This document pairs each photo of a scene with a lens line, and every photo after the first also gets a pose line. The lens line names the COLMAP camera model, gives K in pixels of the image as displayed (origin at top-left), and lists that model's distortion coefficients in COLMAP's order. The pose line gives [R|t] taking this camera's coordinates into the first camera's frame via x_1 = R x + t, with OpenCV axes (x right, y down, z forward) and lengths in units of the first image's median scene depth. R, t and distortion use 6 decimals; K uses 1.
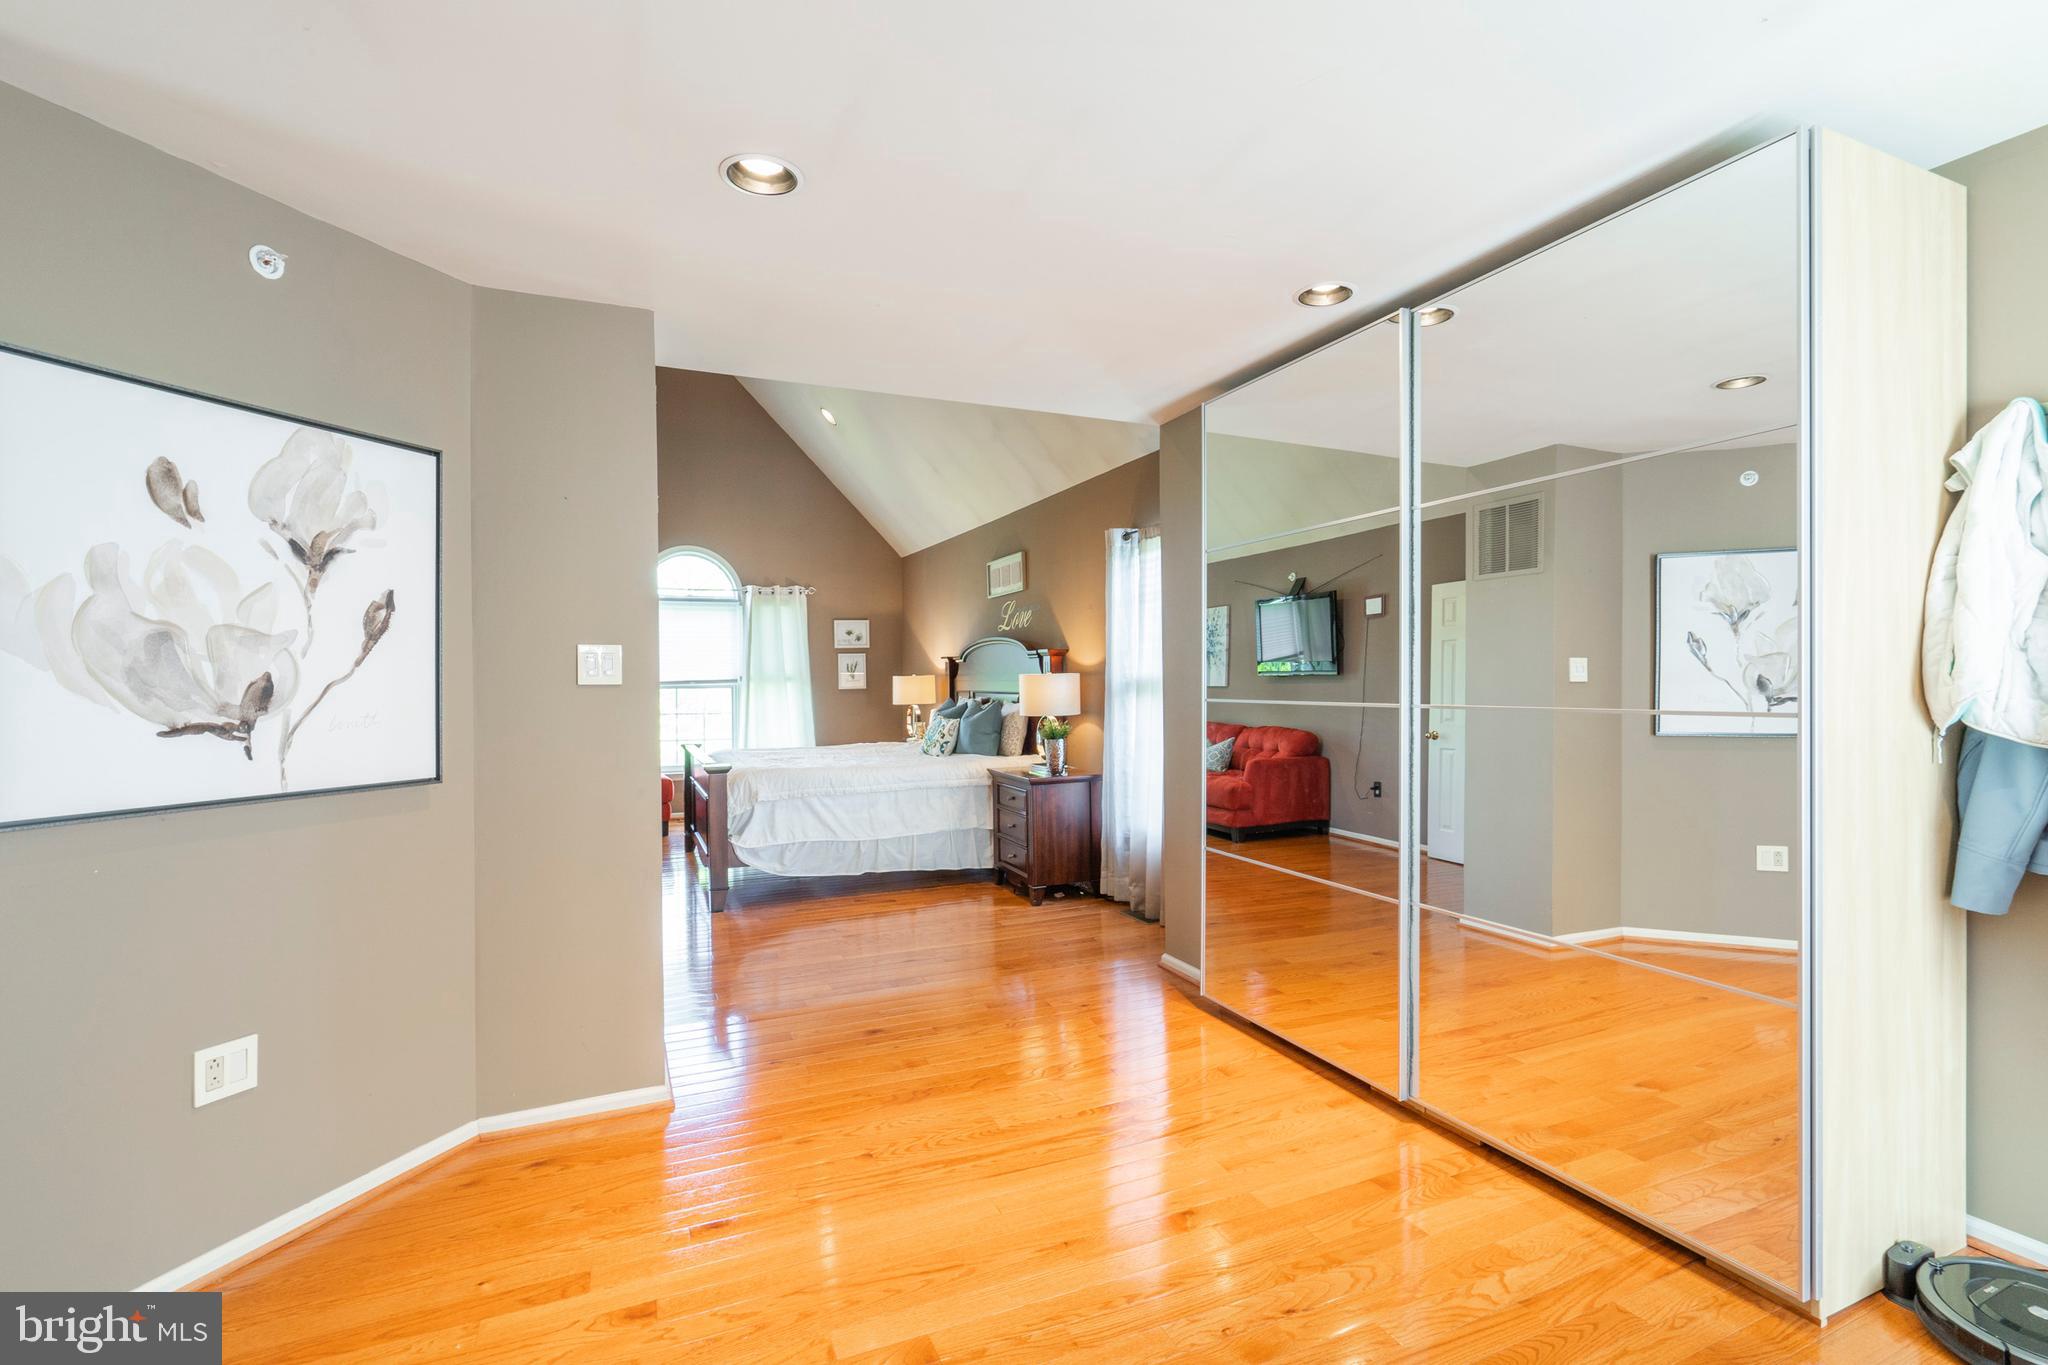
lens RADIAL K [[919.4, 0, 1024.0], [0, 919.4, 682.5], [0, 0, 1]] dist [0.004324, 0.000239]
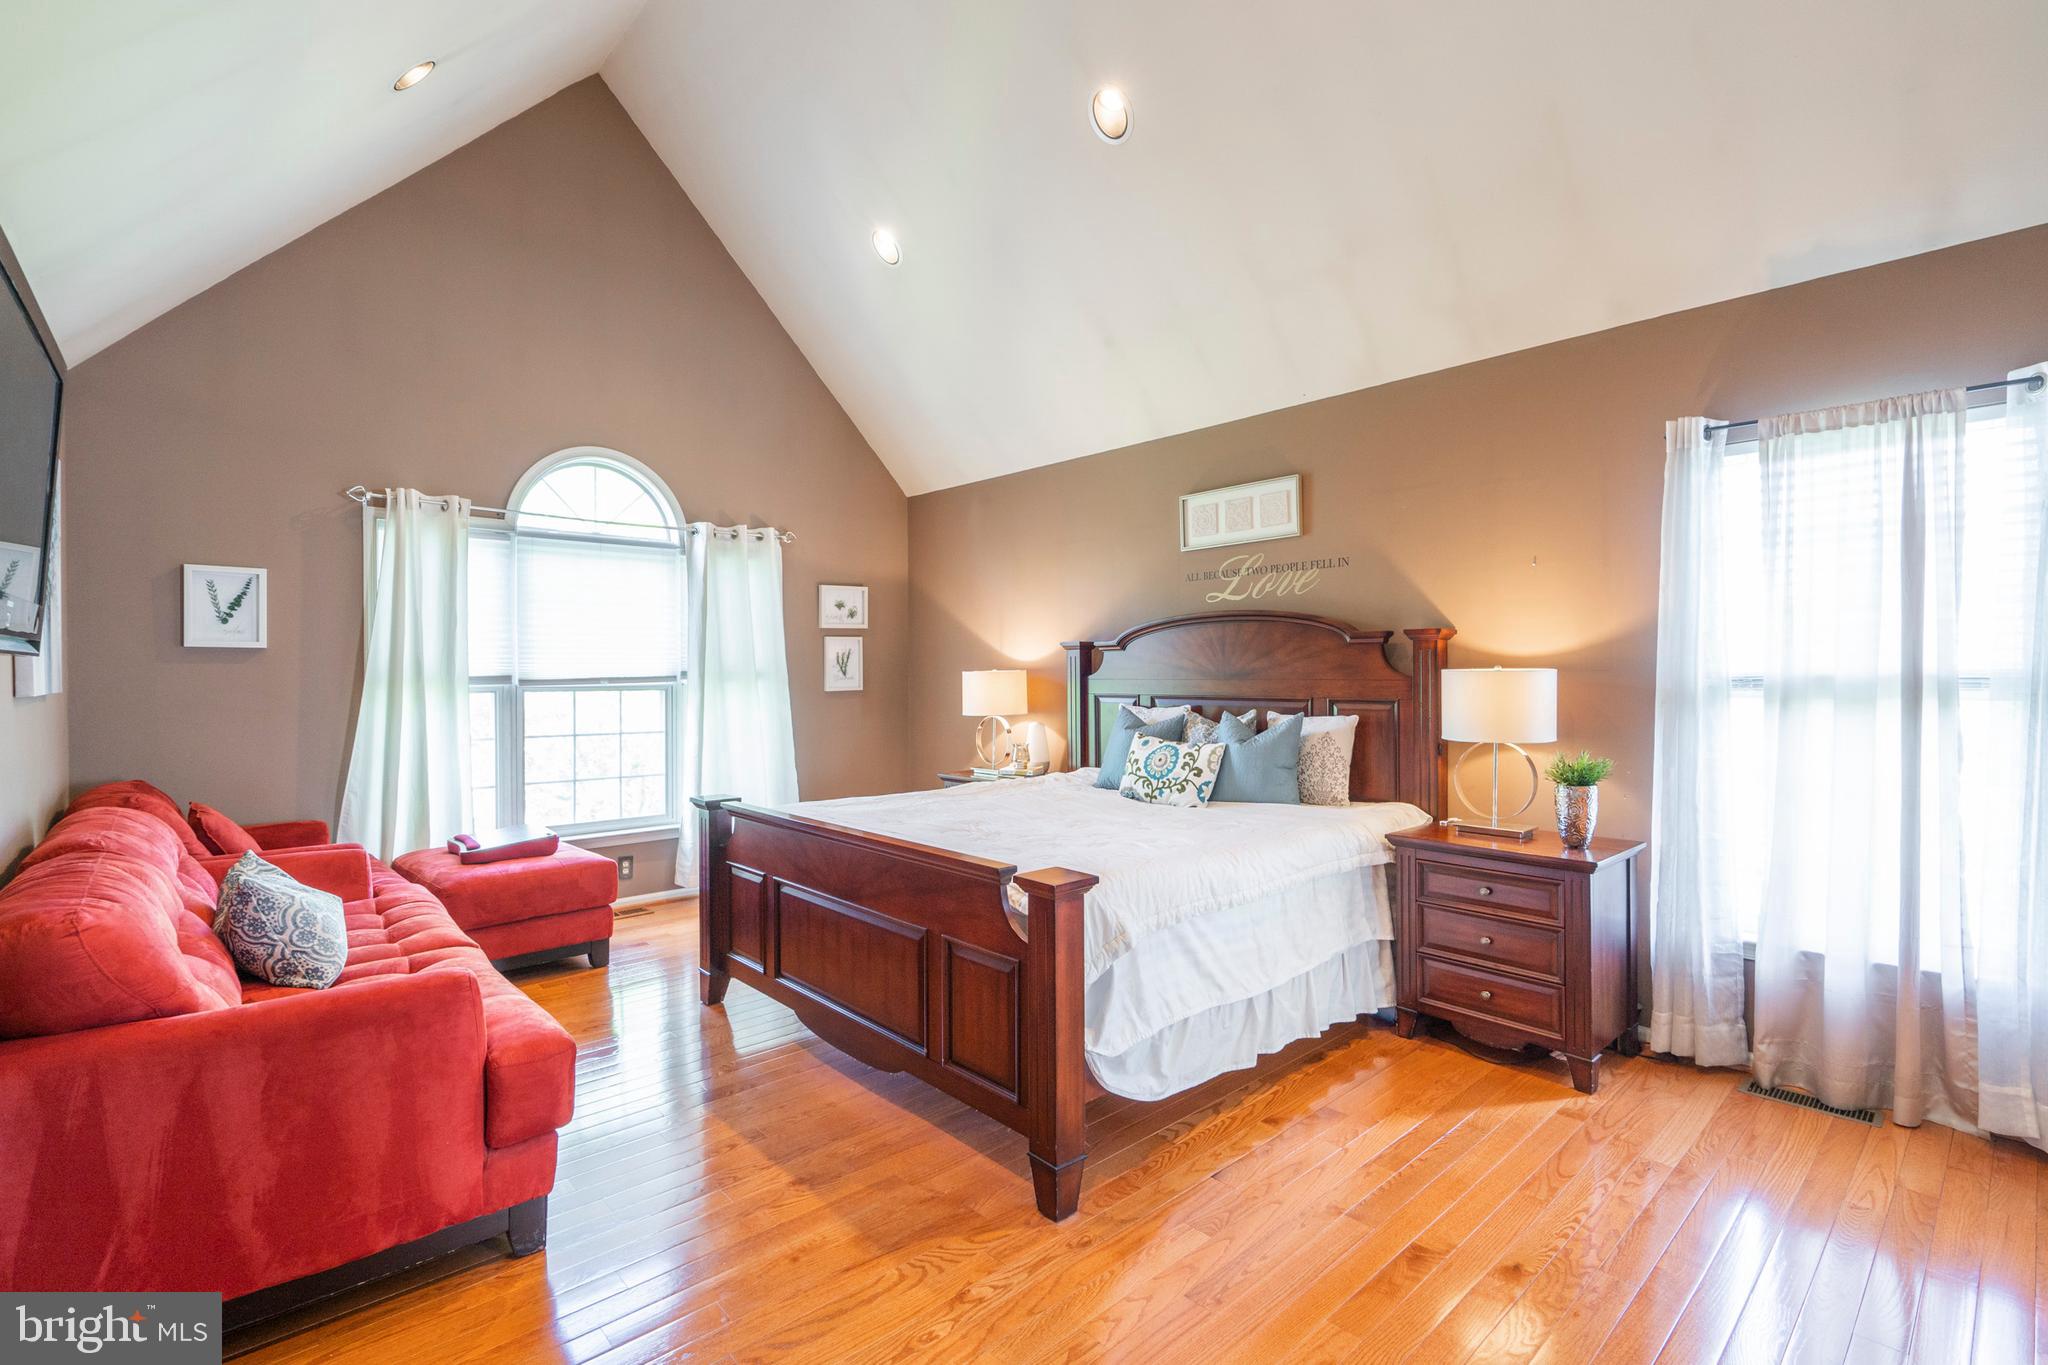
lens RADIAL K [[919.4, 0, 1024.0], [0, 919.4, 682.5], [0, 0, 1]] dist [0.004324, 0.000239]
pose [[0.946922, -0.000749, 0.321463, -0.291209], [-0.000936, 0.999987, 0.005090, -0.002492], [-0.321462, -0.005121, 0.946909, 0.354035]]
